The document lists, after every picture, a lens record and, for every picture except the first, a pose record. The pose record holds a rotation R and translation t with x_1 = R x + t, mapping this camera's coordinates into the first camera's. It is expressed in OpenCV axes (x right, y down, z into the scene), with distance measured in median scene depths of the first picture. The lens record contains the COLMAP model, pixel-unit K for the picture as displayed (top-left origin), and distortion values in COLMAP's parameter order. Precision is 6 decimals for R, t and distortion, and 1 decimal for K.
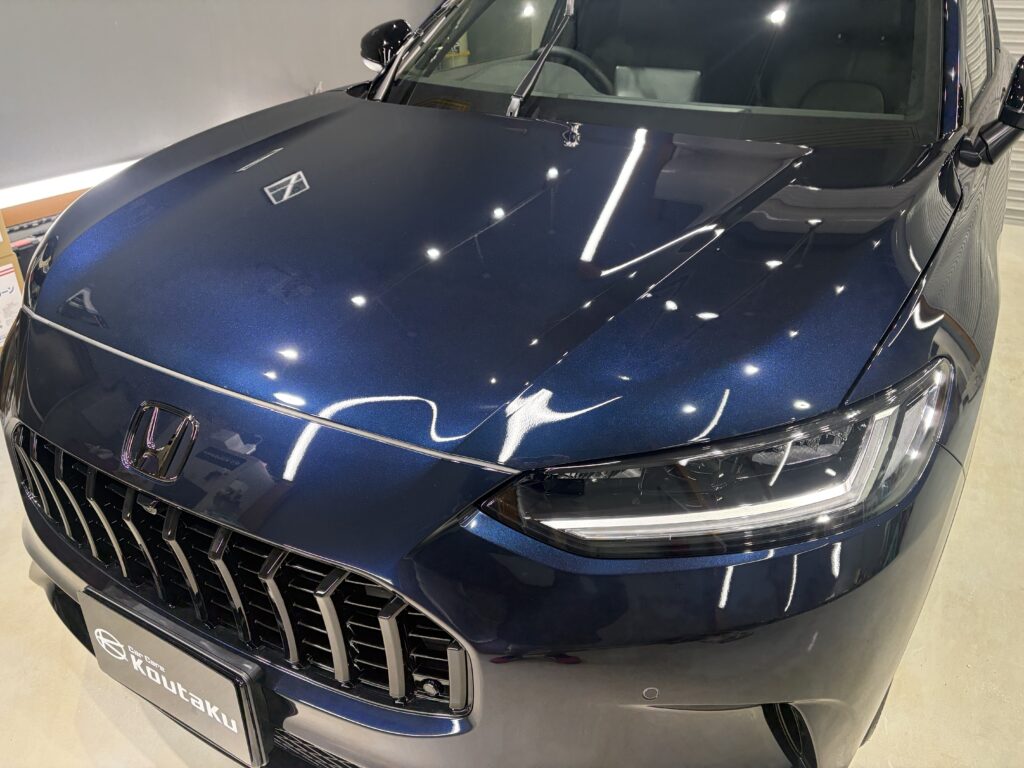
lens RADIAL K [[785.5, 0, 511.1], [0, 785.5, 384.2], [0, 0, 1]] dist [0.027505, -0.025684]
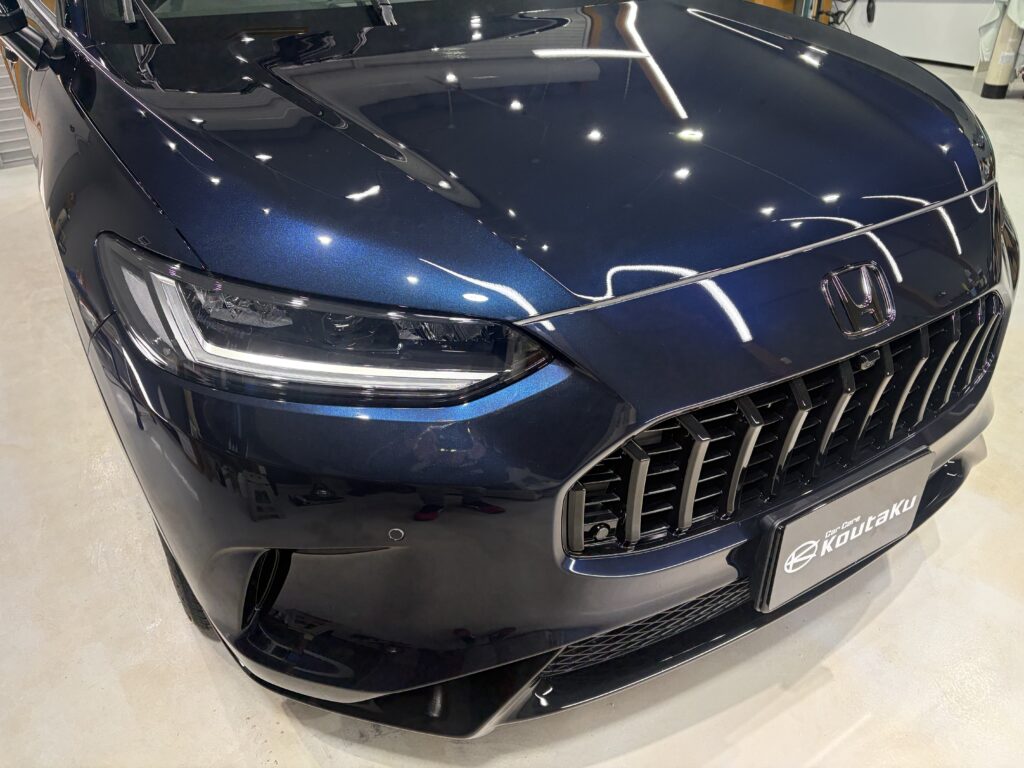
lens RADIAL K [[785.5, 0, 518.5], [0, 785.5, 386.1], [0, 0, 1]] dist [0.027505, -0.025684]
pose [[0.475997, -0.481341, 0.736028, -1.286981], [0.434286, 0.856410, 0.279209, -0.273138], [-0.764737, 0.186744, 0.616688, 0.628837]]
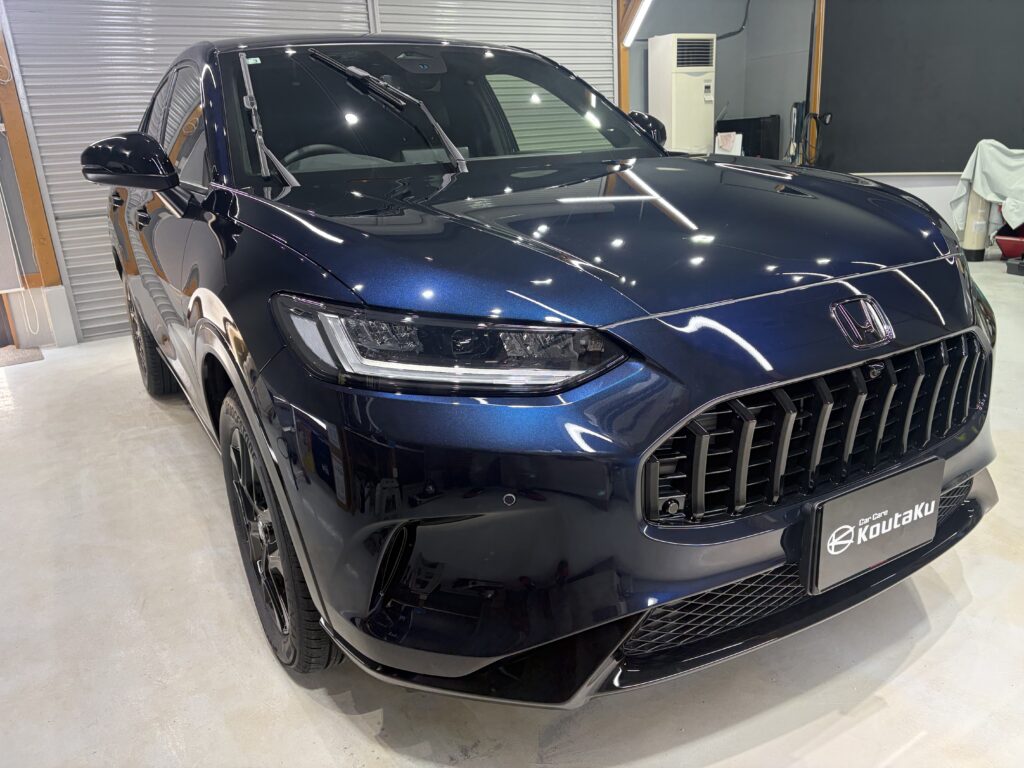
lens RADIAL K [[785.5, 0, 515.1], [0, 785.5, 384.0], [0, 0, 1]] dist [0.027505, -0.025684]
pose [[0.485051, -0.301727, 0.820784, -1.610738], [0.458196, 0.887127, 0.055339, -0.152541], [-0.744837, 0.349237, 0.568552, 0.622034]]
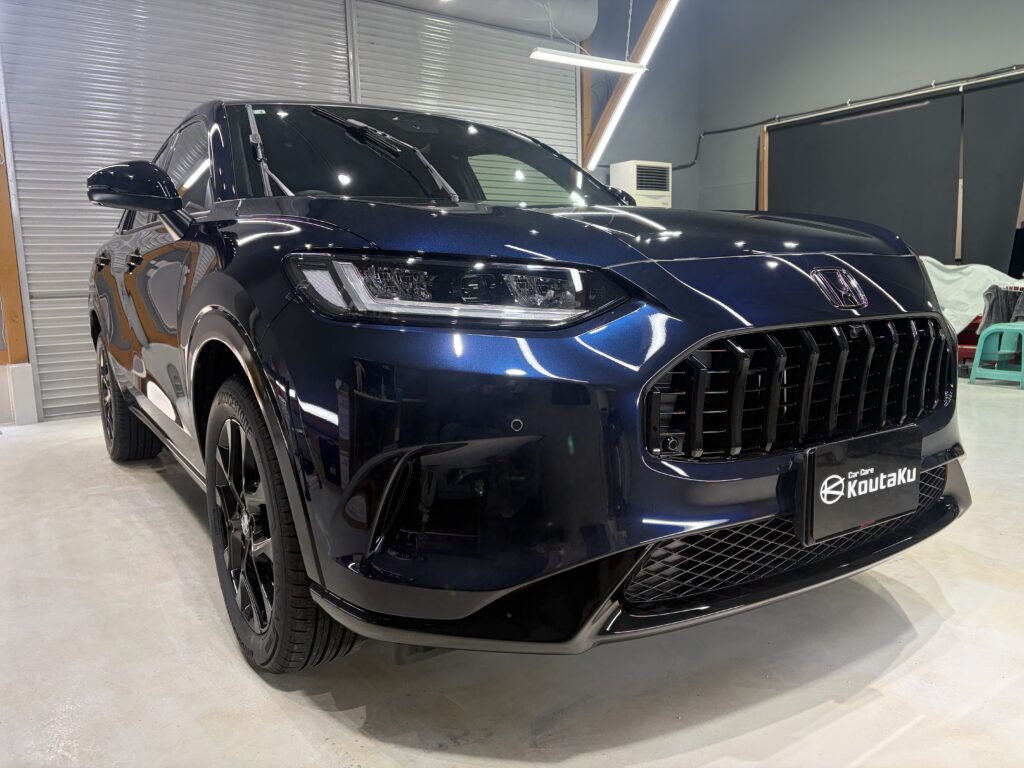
lens RADIAL K [[785.5, 0, 515.0], [0, 785.5, 382.2], [0, 0, 1]] dist [0.027505, -0.025684]
pose [[0.443053, -0.145899, 0.884544, -1.742053], [0.443935, 0.892908, -0.075082, 0.063028], [-0.778862, 0.425945, 0.460375, 0.758113]]
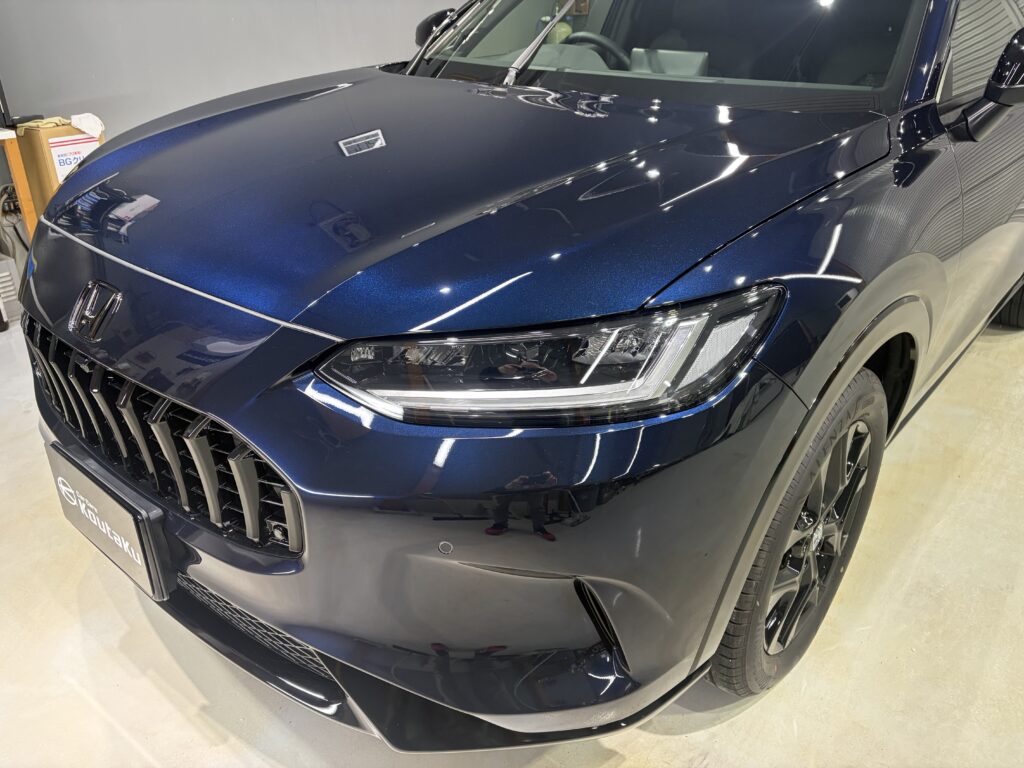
lens RADIAL K [[785.5, 0, 515.2], [0, 785.5, 385.9], [0, 0, 1]] dist [0.027505, -0.025684]
pose [[0.984185, 0.080725, -0.157678, 0.337090], [-0.083879, 0.996385, -0.013440, 0.129308], [0.156023, 0.026454, 0.987399, -0.080324]]
